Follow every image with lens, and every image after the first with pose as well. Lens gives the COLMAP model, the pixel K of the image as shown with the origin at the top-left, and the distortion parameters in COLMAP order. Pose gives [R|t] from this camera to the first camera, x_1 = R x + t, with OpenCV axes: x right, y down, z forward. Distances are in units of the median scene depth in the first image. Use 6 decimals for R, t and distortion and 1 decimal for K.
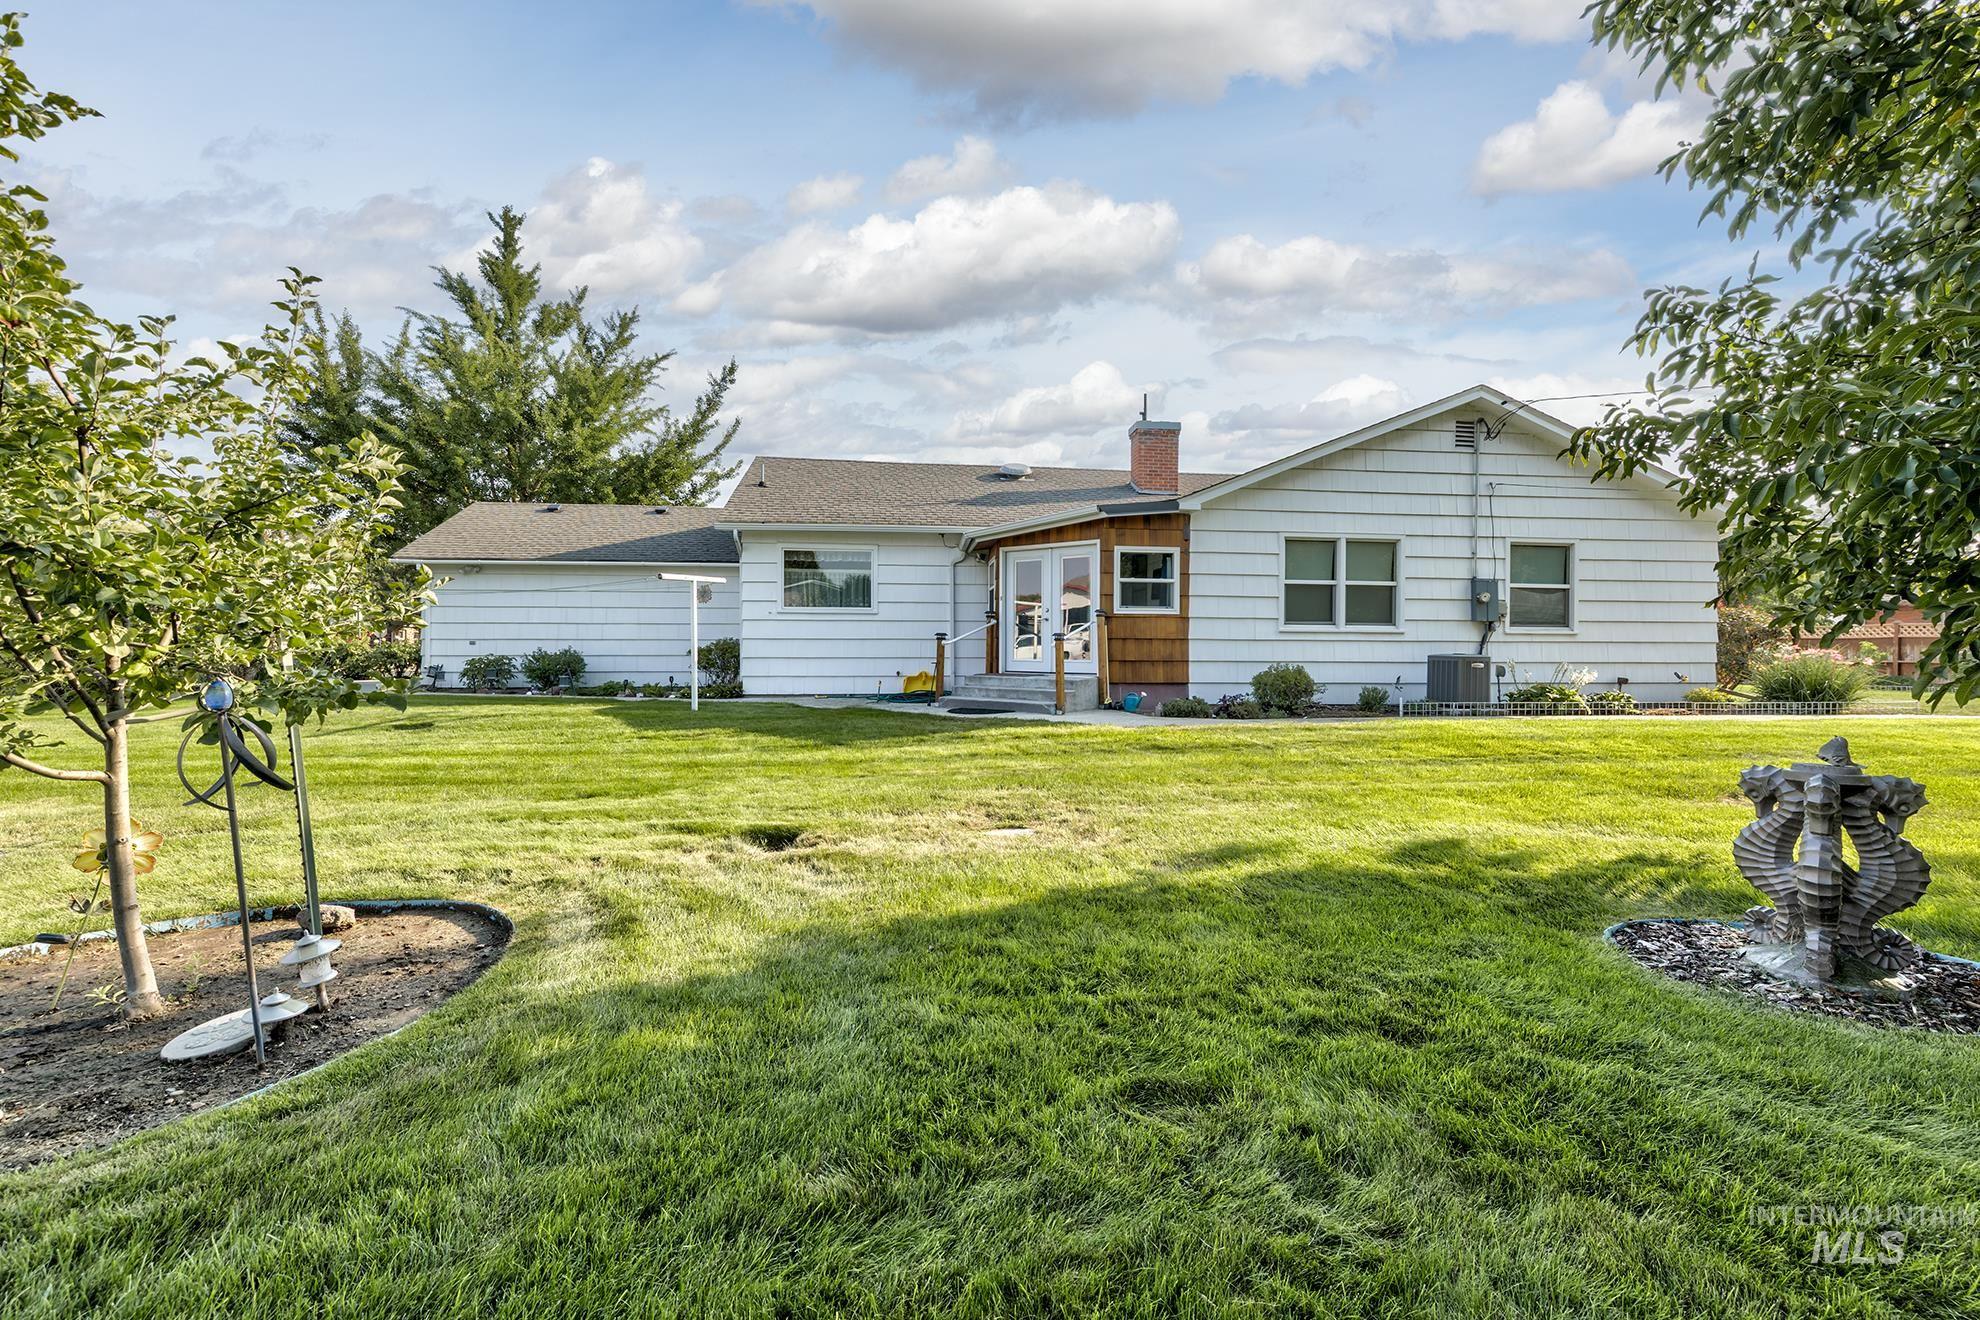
lens RADIAL K [[835.8, 0, 990.3], [0, 835.8, 649.8], [0, 0, 1]] dist [-0.002902, -0.000116]
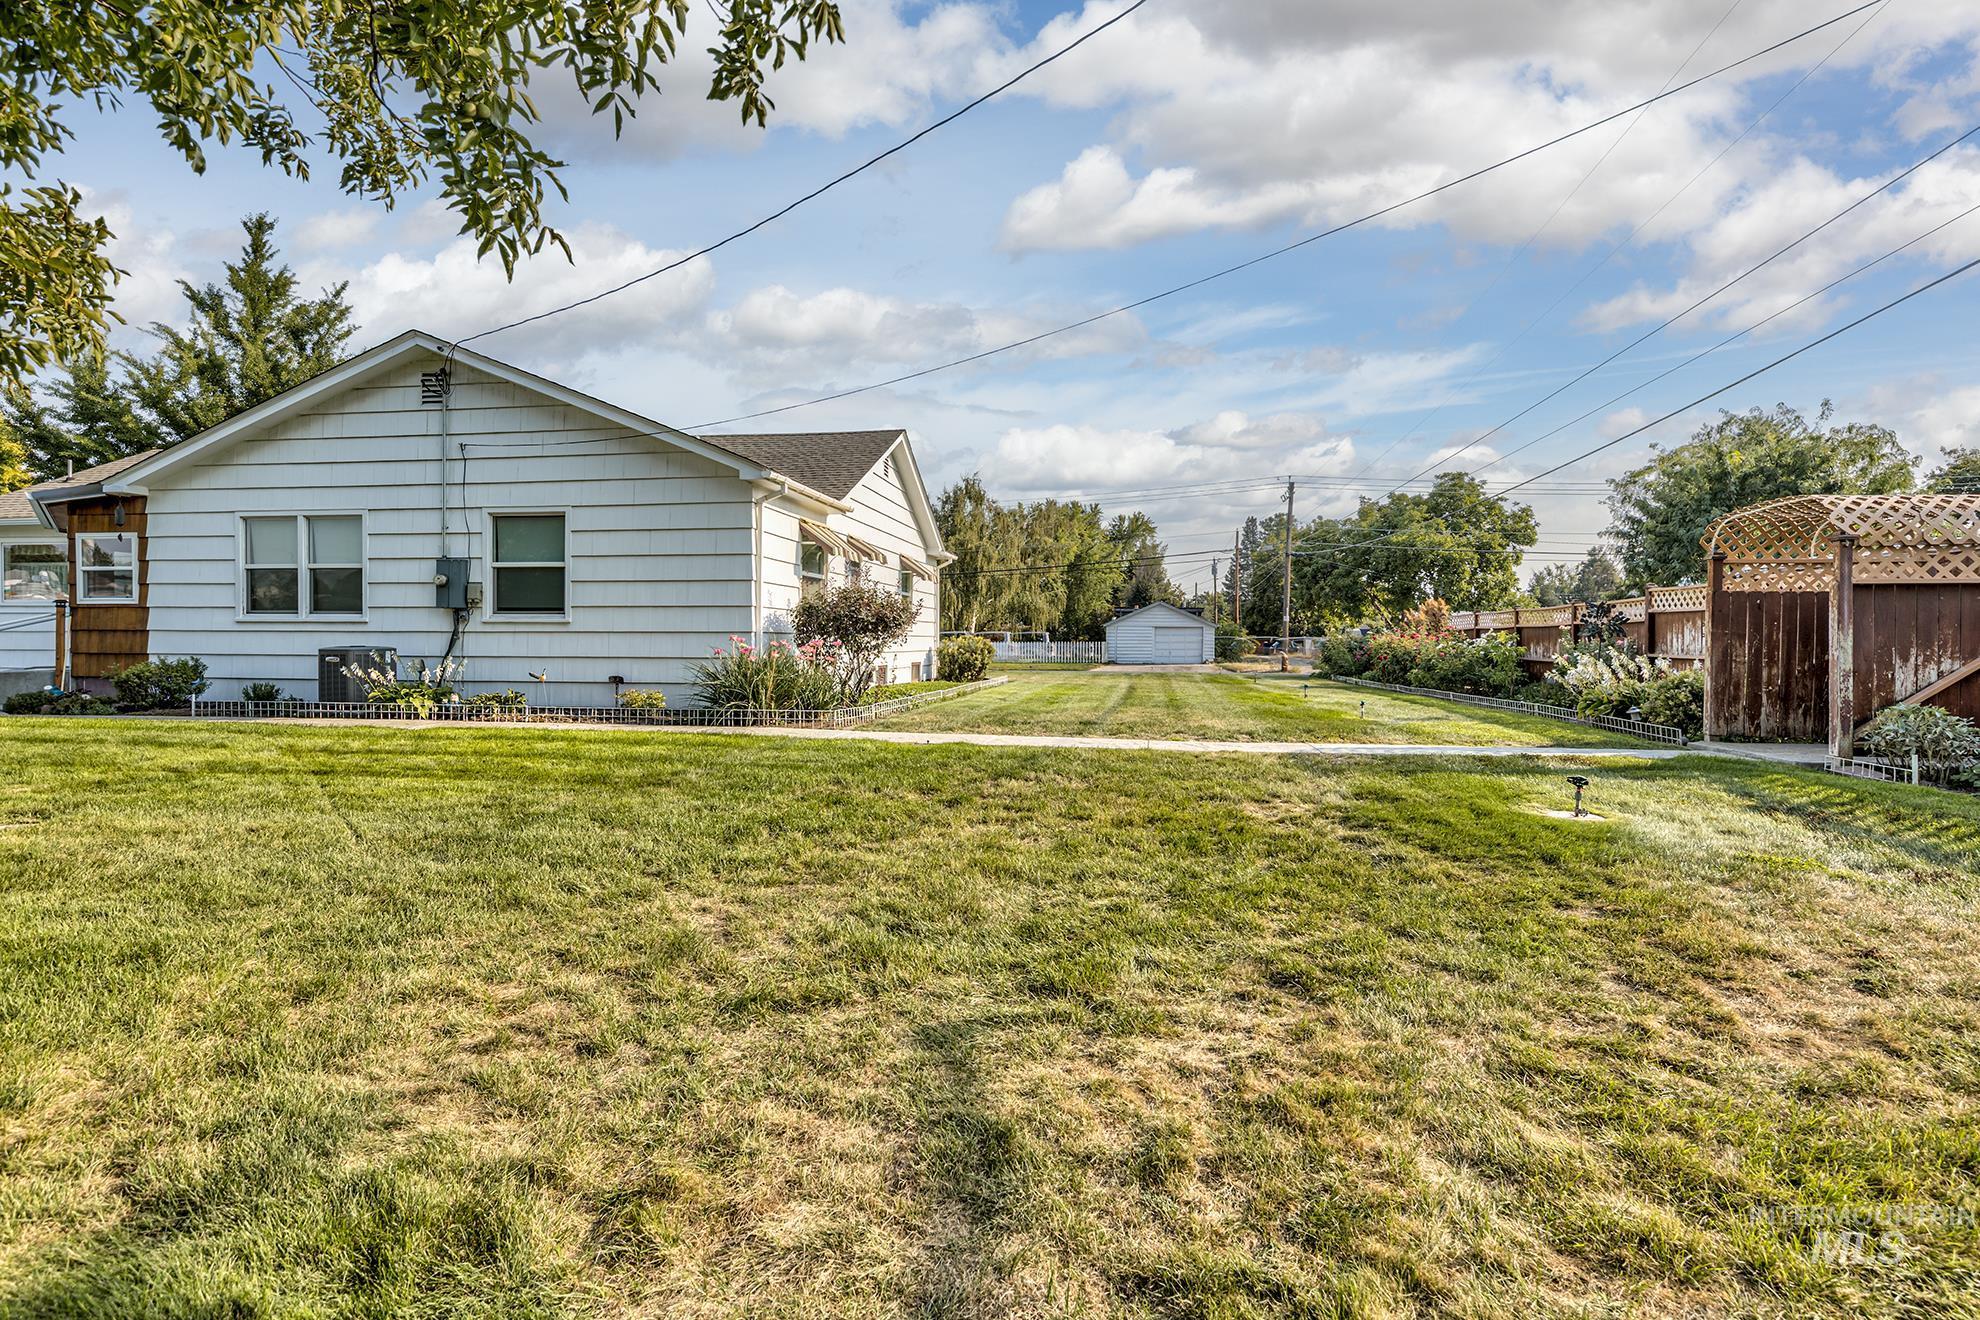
lens RADIAL K [[984.0, 0, 989.6], [0, 984.0, 655.5], [0, 0, 1]] dist [-0.003016, 0.000147]
pose [[0.961305, 0.003369, -0.275465, 1.389439], [-0.001693, 0.999979, 0.006323, 0.006867], [0.275481, -0.005612, 0.961290, 0.191187]]
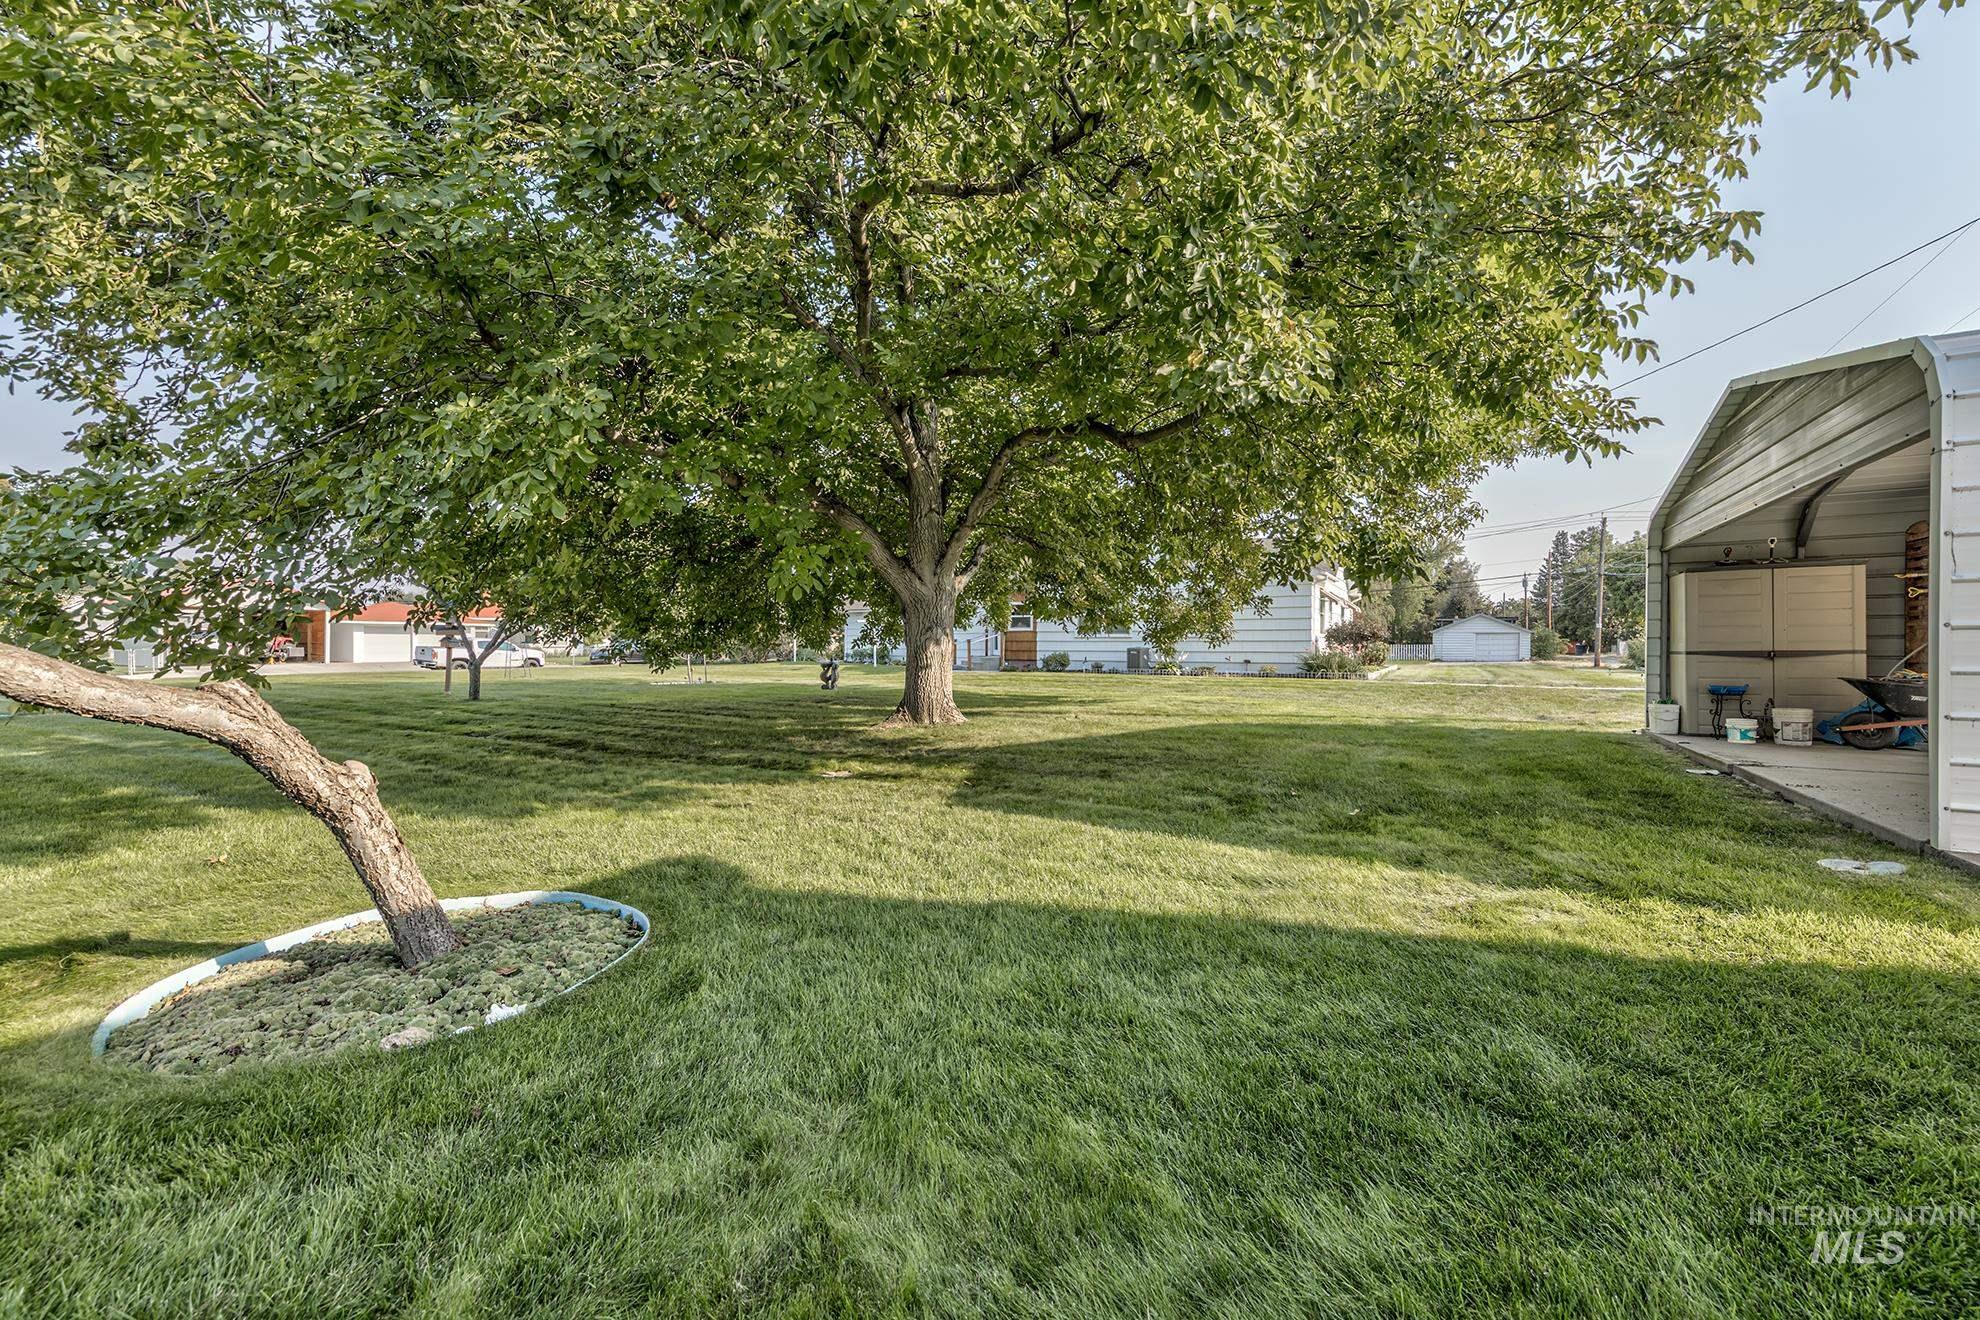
lens RADIAL K [[780.0, 0, 991.8], [0, 780.0, 649.3], [0, 0, 1]] dist [0.000694, 0.000032]
pose [[0.796237, -0.001670, -0.604983, 1.392097], [-0.000285, 0.999995, -0.003135, 0.015586], [0.604985, 0.002668, 0.796232, -0.773362]]
